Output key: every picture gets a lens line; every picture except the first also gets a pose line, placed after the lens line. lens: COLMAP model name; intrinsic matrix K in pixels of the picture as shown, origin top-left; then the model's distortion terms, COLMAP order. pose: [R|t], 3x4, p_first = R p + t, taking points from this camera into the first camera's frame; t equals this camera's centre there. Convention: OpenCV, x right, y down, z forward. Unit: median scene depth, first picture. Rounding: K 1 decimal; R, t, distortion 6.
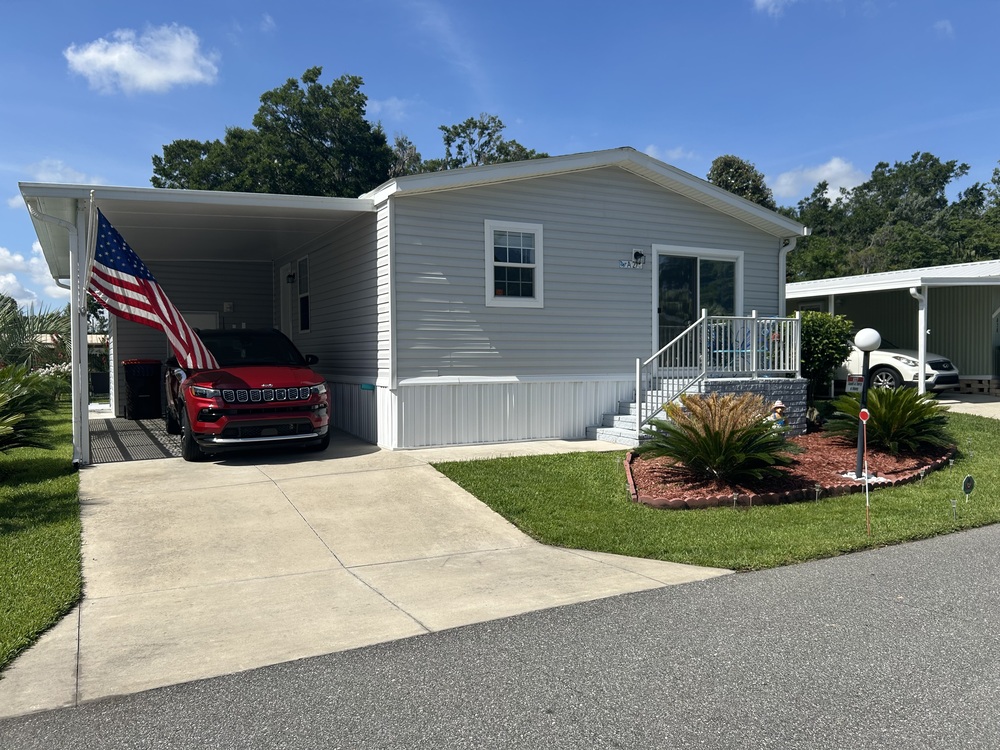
lens RADIAL K [[766.0, 0, 502.7], [0, 766.0, 375.8], [0, 0, 1]] dist [0.037548, -0.048096]
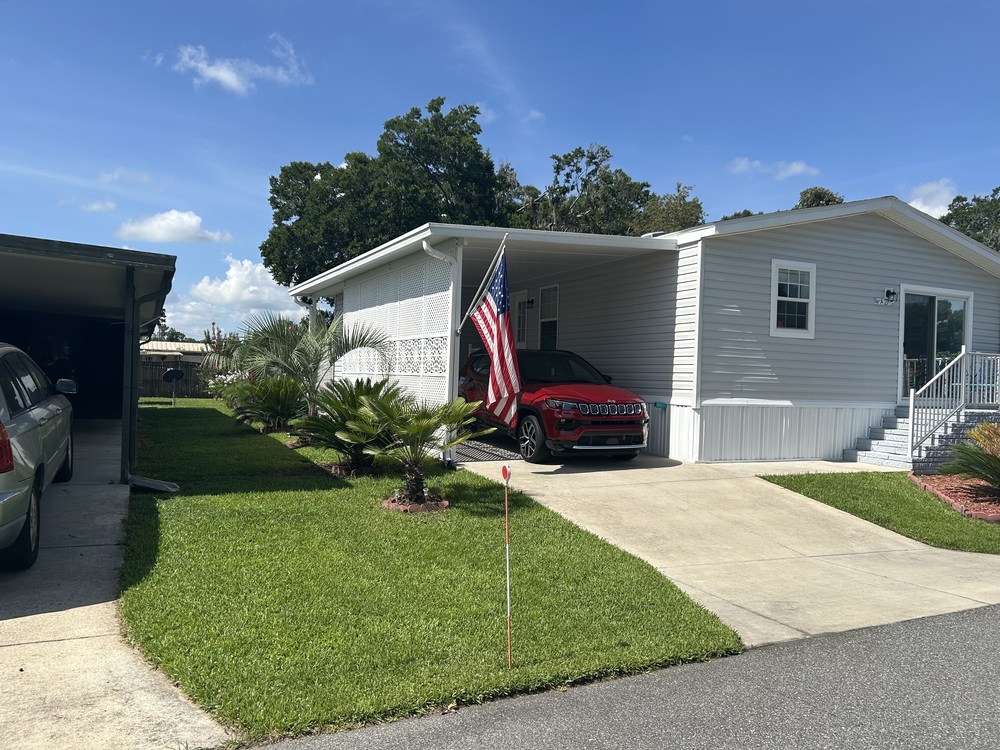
lens RADIAL K [[766.0, 0, 496.2], [0, 766.0, 377.7], [0, 0, 1]] dist [0.037548, -0.048096]
pose [[0.998061, 0.035891, -0.050845, -0.344572], [-0.037057, 0.999067, -0.022185, 0.007897], [0.050001, 0.024026, 0.998460, -0.126018]]
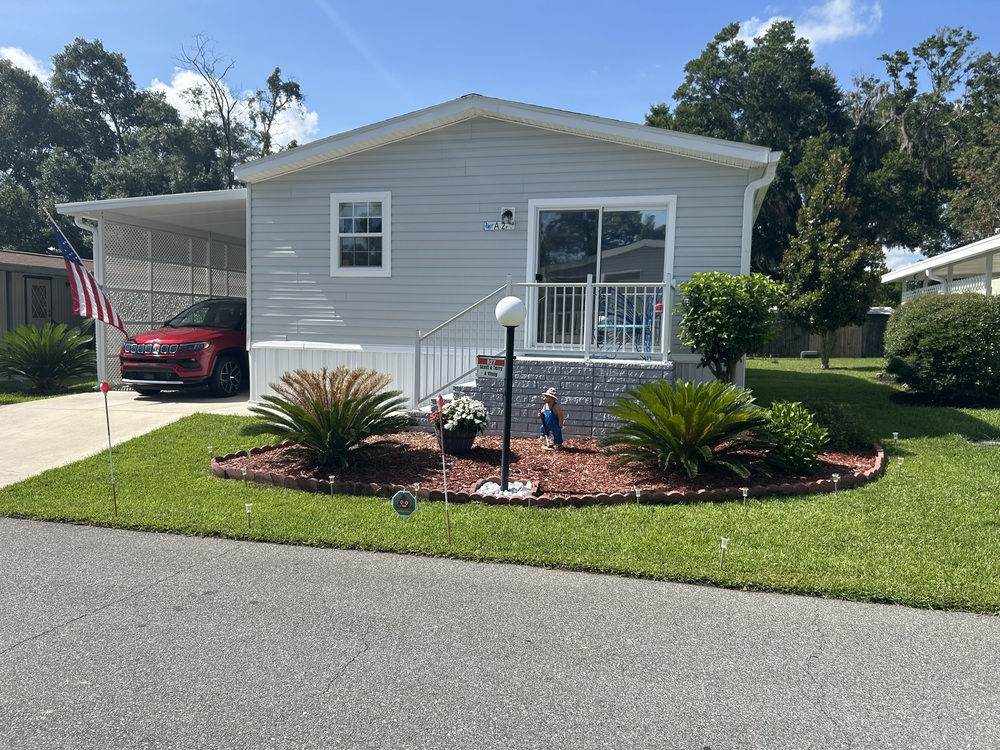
lens RADIAL K [[766.0, 0, 499.3], [0, 766.0, 380.1], [0, 0, 1]] dist [0.037548, -0.048096]
pose [[0.717480, 0.071528, -0.692897, 0.850340], [-0.041592, 0.997338, 0.059887, -0.020880], [0.695336, -0.014148, 0.718546, 0.384230]]
